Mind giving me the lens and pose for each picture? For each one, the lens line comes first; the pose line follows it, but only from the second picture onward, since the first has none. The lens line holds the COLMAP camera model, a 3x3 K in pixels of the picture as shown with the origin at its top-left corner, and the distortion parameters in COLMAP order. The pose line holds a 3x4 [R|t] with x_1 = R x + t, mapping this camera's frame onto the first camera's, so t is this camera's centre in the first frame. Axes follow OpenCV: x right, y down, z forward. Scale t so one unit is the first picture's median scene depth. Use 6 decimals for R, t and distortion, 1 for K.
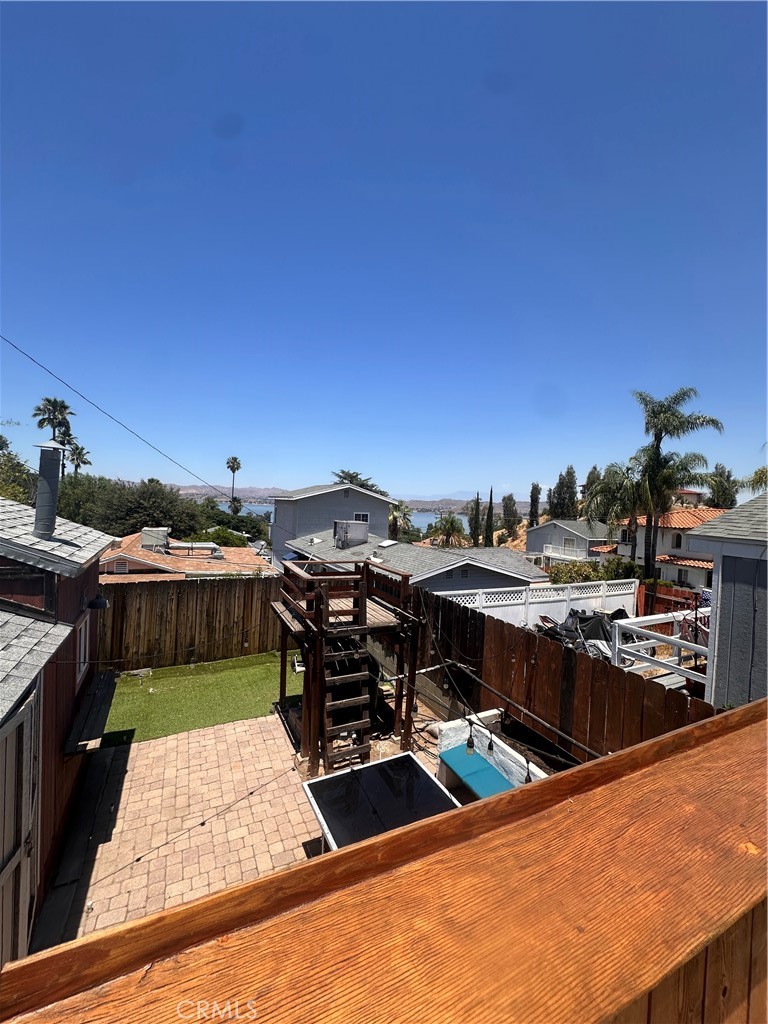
lens RADIAL K [[411.1, 0, 383.9], [0, 411.1, 512.9], [0, 0, 1]] dist [-0.007334, 0.001726]
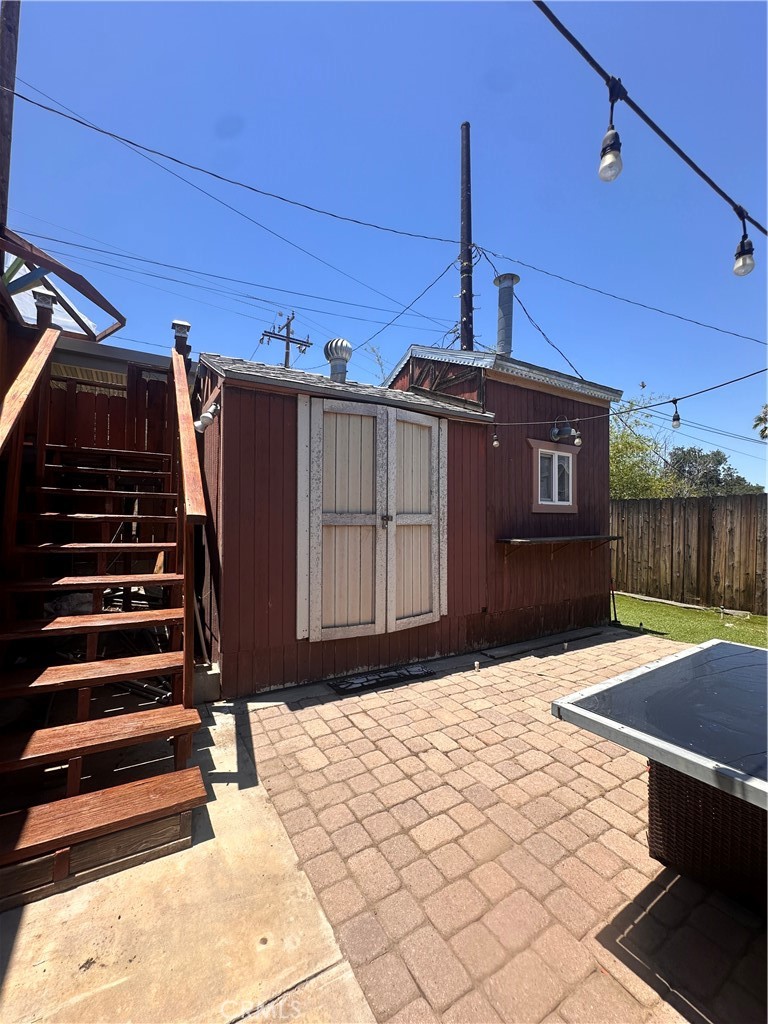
lens RADIAL K [[411.1, 0, 381.2], [0, 411.1, 511.6], [0, 0, 1]] dist [-0.007334, 0.001726]
pose [[0.085574, -0.055507, -0.994784, 0.122023], [-0.029754, 0.997859, -0.058238, 0.263797], [0.995887, 0.034582, 0.083740, 0.270972]]
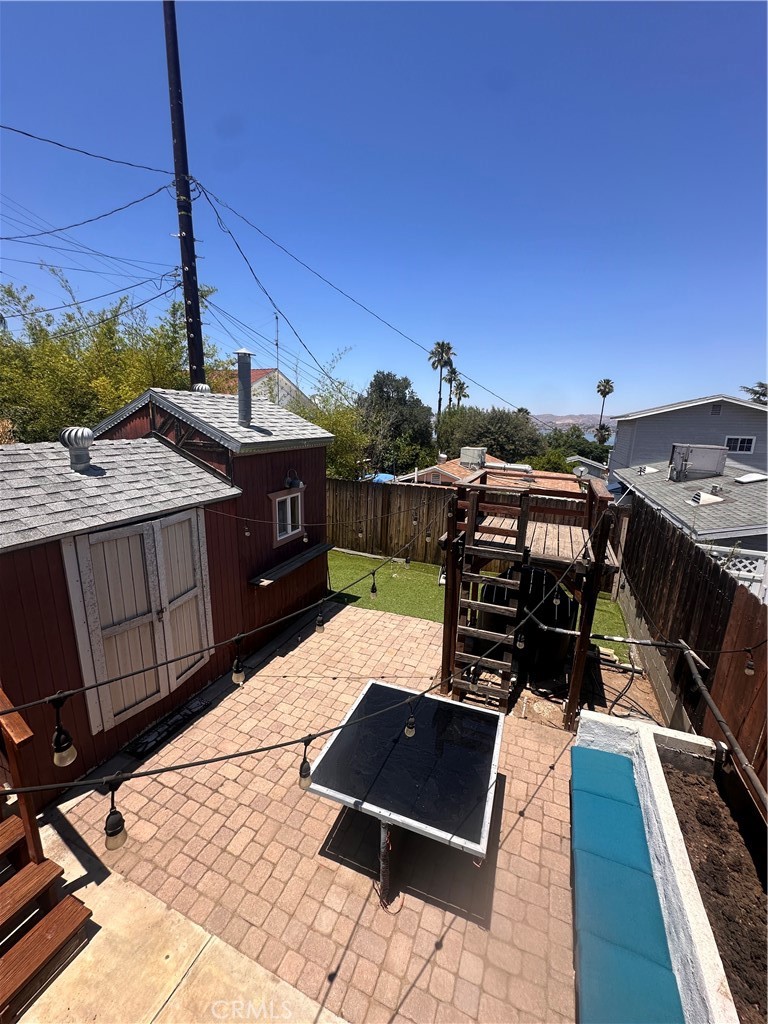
lens RADIAL K [[411.1, 0, 381.2], [0, 411.1, 512.6], [0, 0, 1]] dist [-0.007334, 0.001726]
pose [[0.656328, 0.141325, -0.741121, 0.233231], [-0.016299, 0.984726, 0.173345, 0.047316], [0.754300, -0.101692, 0.648607, 0.205046]]
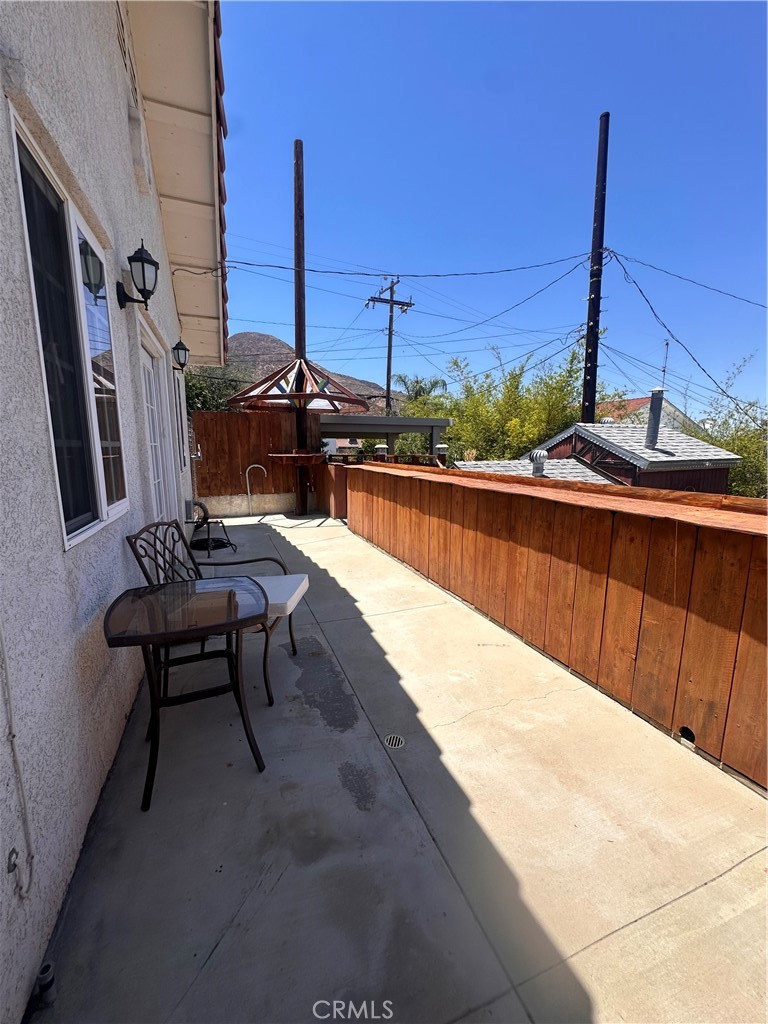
lens RADIAL K [[411.1, 0, 384.9], [0, 411.1, 511.9], [0, 0, 1]] dist [-0.007334, 0.001726]
pose [[-0.080922, 0.112035, -0.990404, 0.429399], [-0.024420, 0.993141, 0.114340, 0.071260], [0.996421, 0.033438, -0.077631, 0.035419]]
